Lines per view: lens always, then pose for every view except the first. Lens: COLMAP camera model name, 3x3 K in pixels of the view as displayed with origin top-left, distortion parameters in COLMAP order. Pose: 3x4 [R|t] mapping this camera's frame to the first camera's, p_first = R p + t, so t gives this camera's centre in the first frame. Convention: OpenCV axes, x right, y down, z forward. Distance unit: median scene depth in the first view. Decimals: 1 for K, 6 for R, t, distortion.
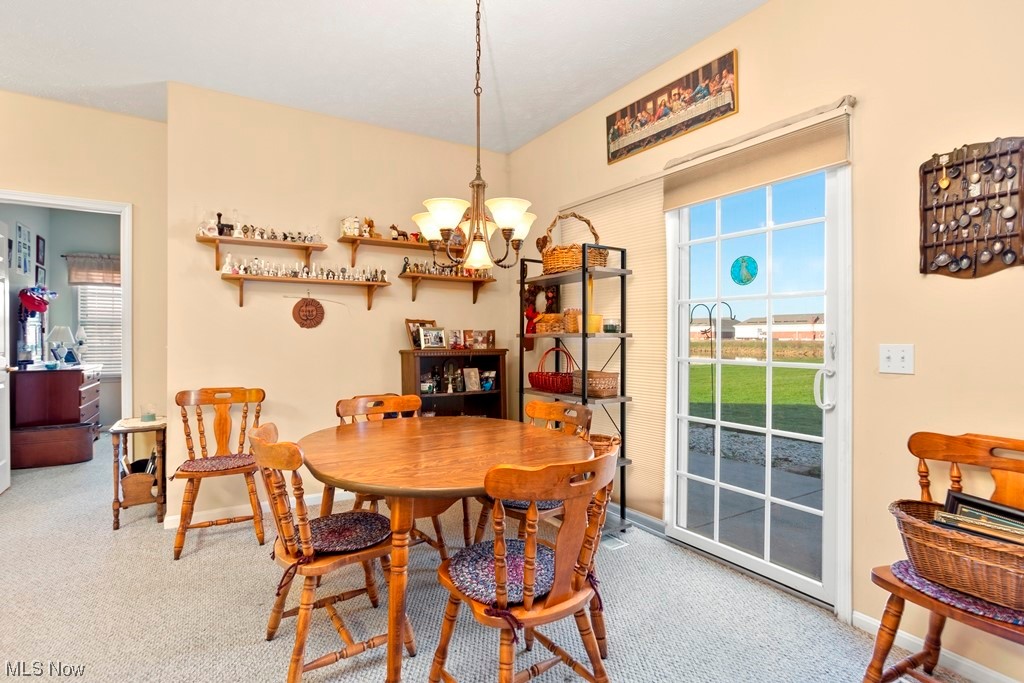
lens RADIAL K [[493.8, 0, 514.8], [0, 493.8, 332.6], [0, 0, 1]] dist [-0.040042, 0.017507]
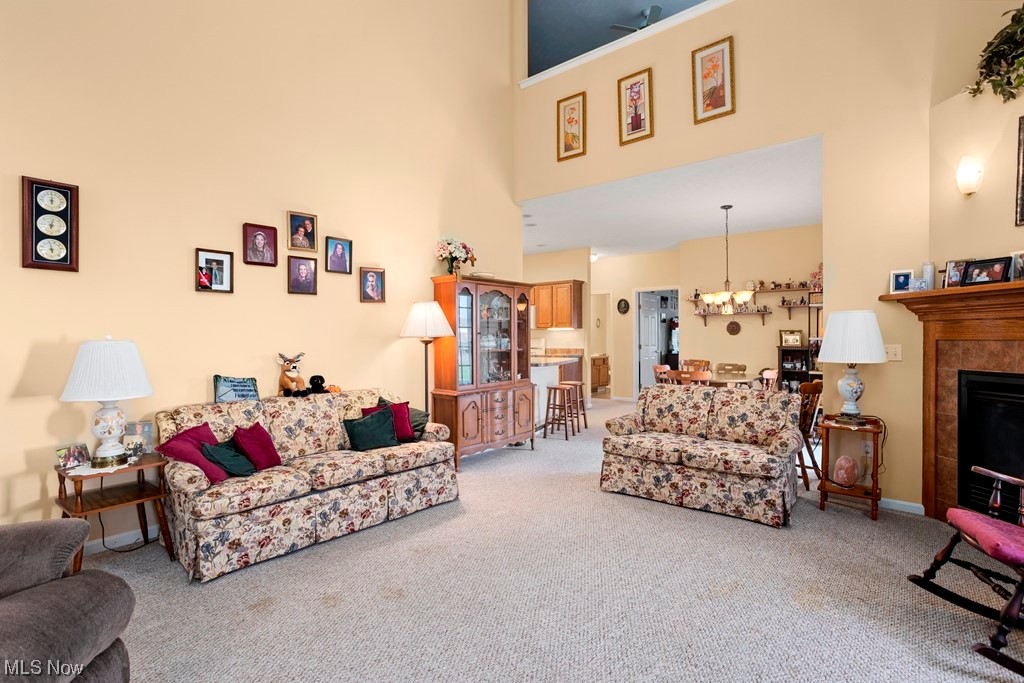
lens RADIAL K [[493.8, 0, 515.1], [0, 493.8, 336.9], [0, 0, 1]] dist [-0.040042, 0.017507]
pose [[0.311052, -0.002927, -0.950388, 1.442100], [0.007949, 0.999968, -0.000478, -0.008117], [0.950360, -0.007406, 0.311066, -0.645271]]
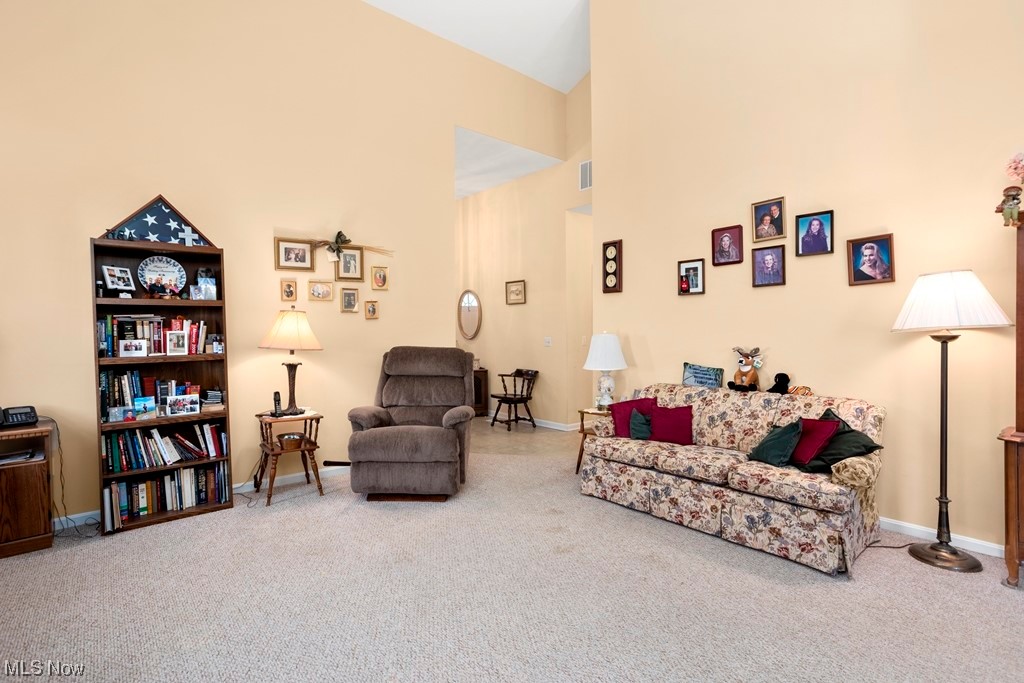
lens RADIAL K [[493.8, 0, 516.7], [0, 493.8, 337.8], [0, 0, 1]] dist [-0.040042, 0.017507]
pose [[-0.988807, 0.006903, -0.149042, 0.898485], [0.006332, 0.999971, 0.004311, -0.005599], [0.149067, 0.003319, -0.988822, 0.254742]]
